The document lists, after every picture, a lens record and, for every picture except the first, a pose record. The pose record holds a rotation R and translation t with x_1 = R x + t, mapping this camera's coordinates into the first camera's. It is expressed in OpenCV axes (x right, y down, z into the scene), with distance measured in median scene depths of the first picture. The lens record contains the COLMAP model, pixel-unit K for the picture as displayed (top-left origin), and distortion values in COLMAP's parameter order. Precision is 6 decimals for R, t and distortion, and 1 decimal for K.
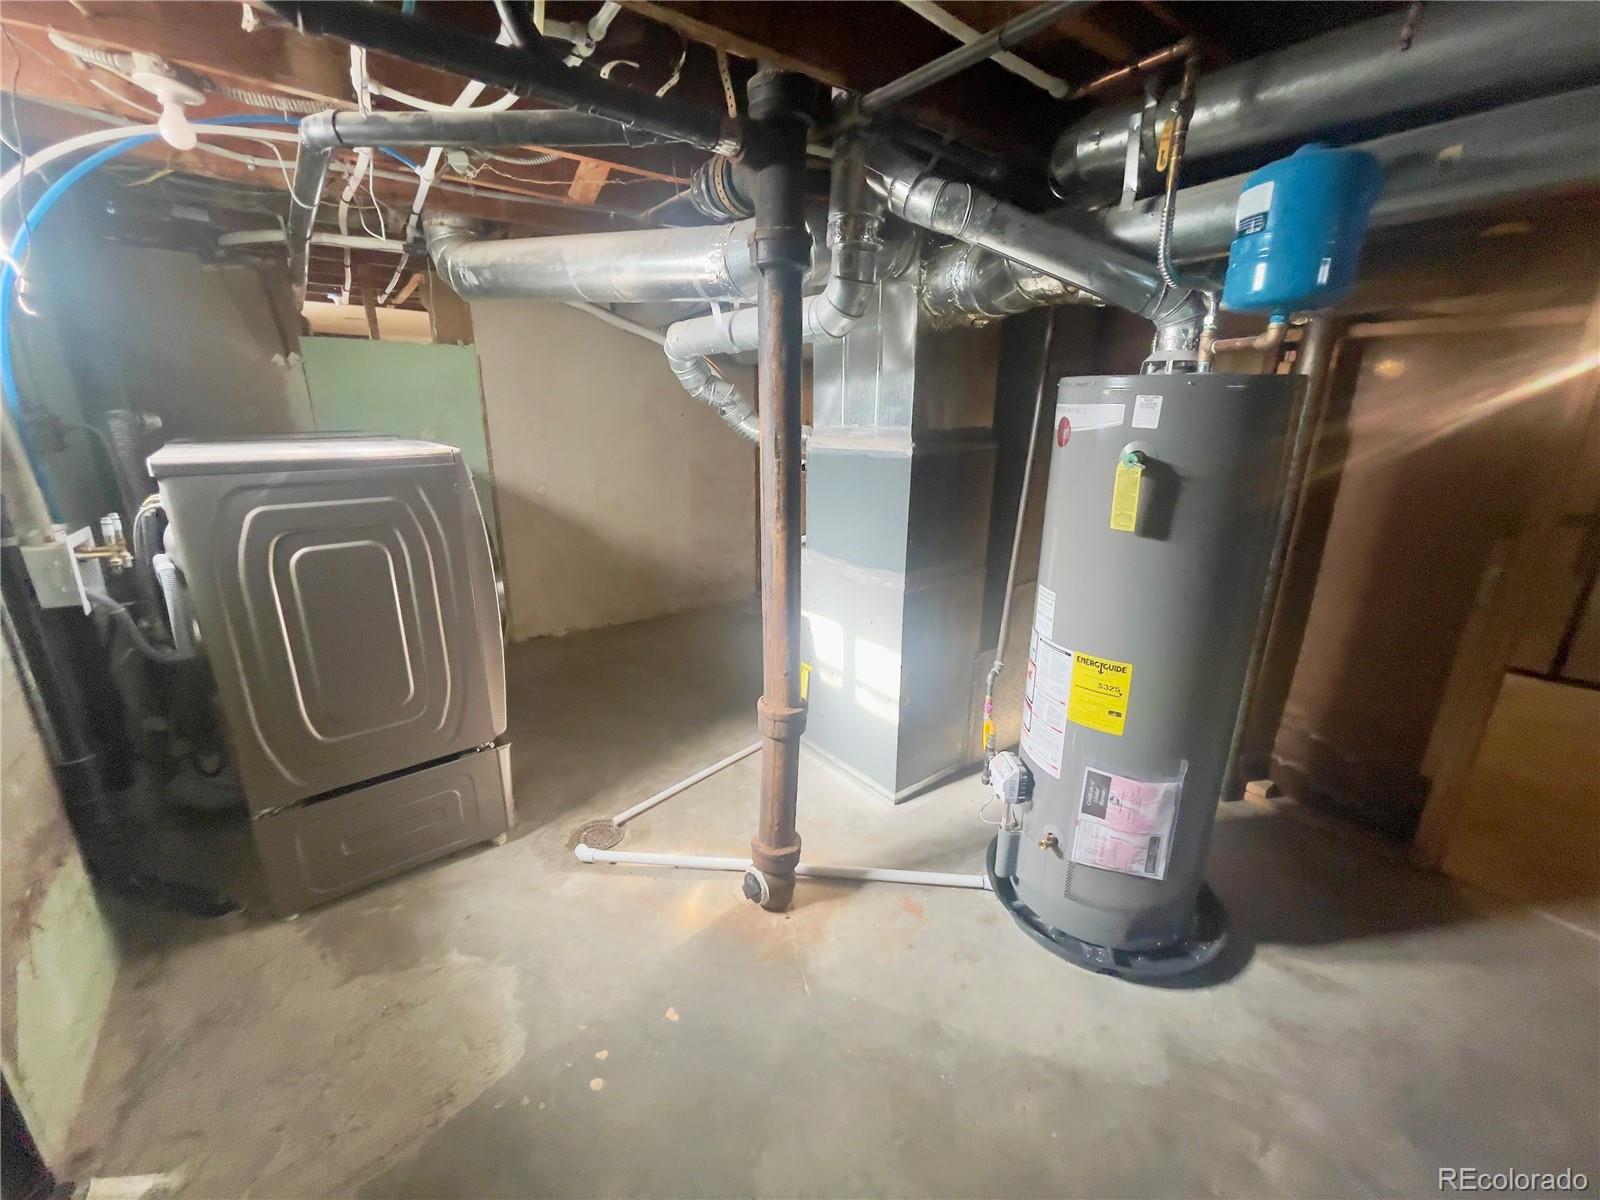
lens RADIAL K [[636.8, 0, 772.9], [0, 636.8, 596.4], [0, 0, 1]] dist [-0.064763, 0.023686]
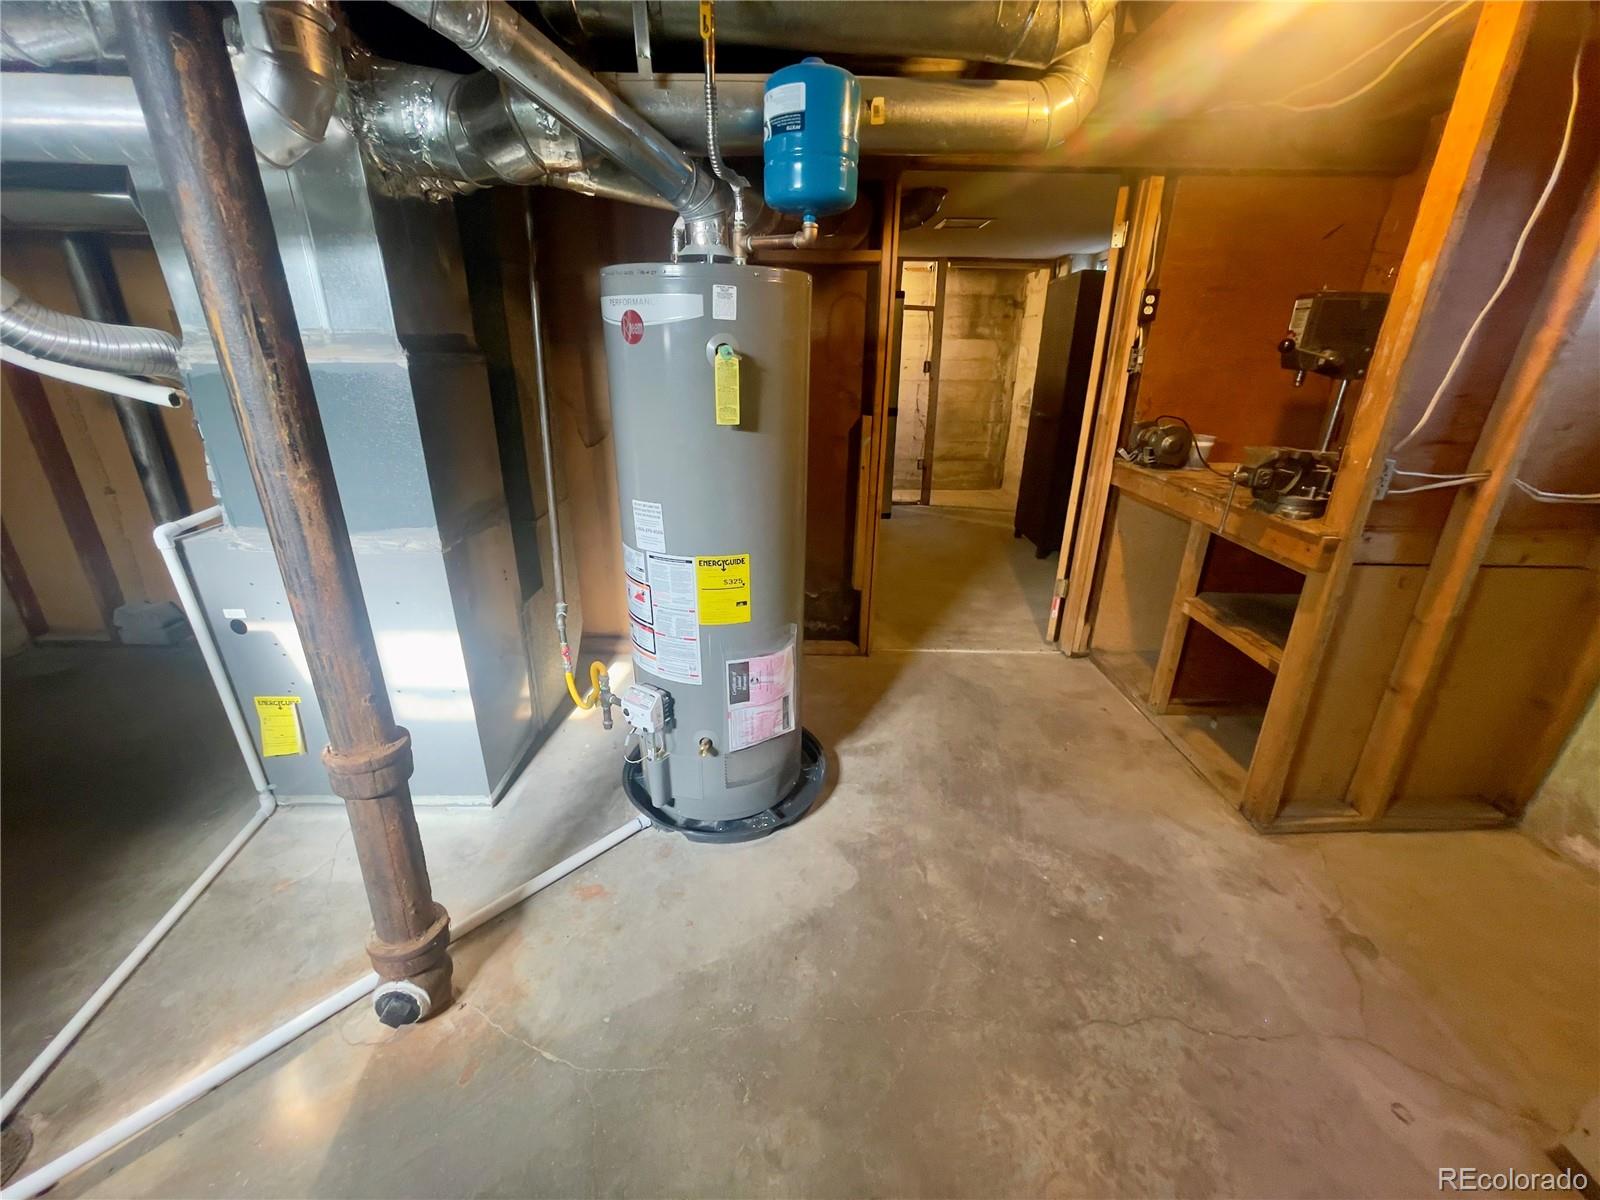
lens RADIAL K [[632.9, 0, 800.0], [0, 632.9, 600.0], [0, 0, 1]] dist [0.015696, -0.024999]
pose [[0.576447, -0.285781, 0.765531, -0.211257], [0.217950, 0.956682, 0.193023, -0.005177], [-0.787532, 0.055580, 0.613762, 0.240044]]
